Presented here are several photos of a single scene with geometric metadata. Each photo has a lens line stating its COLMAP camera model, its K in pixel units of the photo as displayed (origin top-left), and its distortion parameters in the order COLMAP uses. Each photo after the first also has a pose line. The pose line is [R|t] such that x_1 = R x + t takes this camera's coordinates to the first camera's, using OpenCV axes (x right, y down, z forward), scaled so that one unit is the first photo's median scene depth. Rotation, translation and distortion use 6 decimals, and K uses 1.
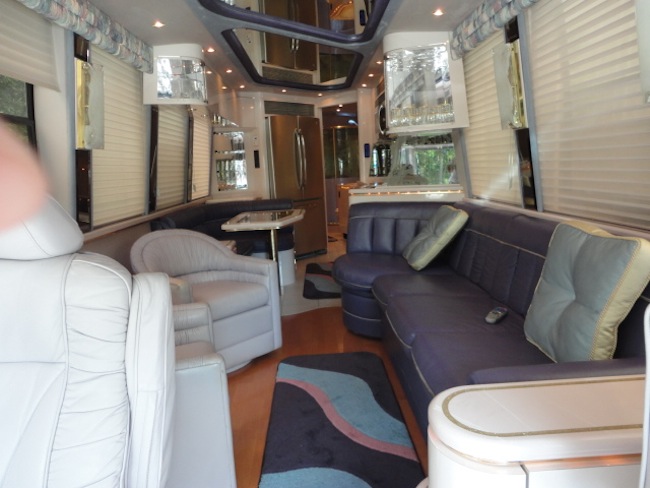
lens RADIAL K [[465.7, 0, 325.0], [0, 465.7, 244.0], [0, 0, 1]] dist [-0.007472, -0.000344]
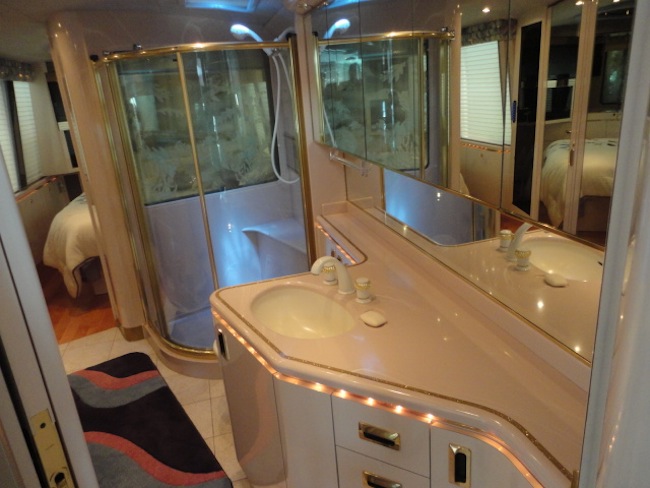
lens RADIAL K [[465.7, 0, 325.0], [0, 465.7, 244.0], [0, 0, 1]] dist [-0.007472, -0.000344]
pose [[0.971152, -0.091839, 0.220065, 0.047323], [0.058873, 0.986635, 0.151941, -0.255442], [-0.231078, -0.134602, 0.963579, 1.031210]]
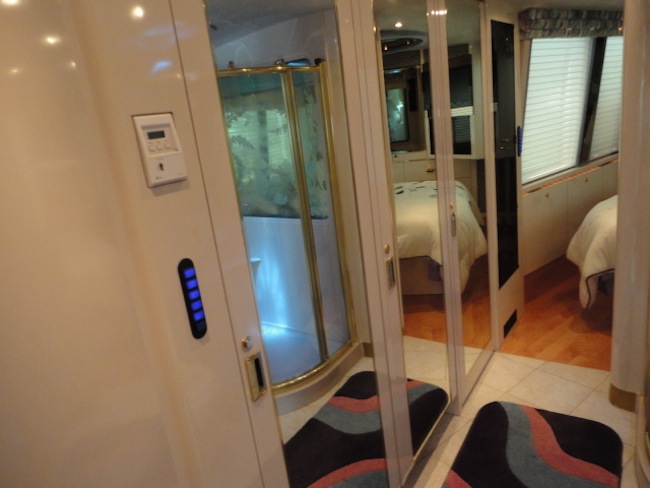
lens RADIAL K [[465.7, 0, 325.0], [0, 465.7, 244.0], [0, 0, 1]] dist [-0.007472, -0.000344]
pose [[0.587409, 0.196826, -0.784991, 0.060294], [-0.034943, 0.975238, 0.218380, -0.268480], [0.808535, -0.100849, 0.579741, 1.118998]]
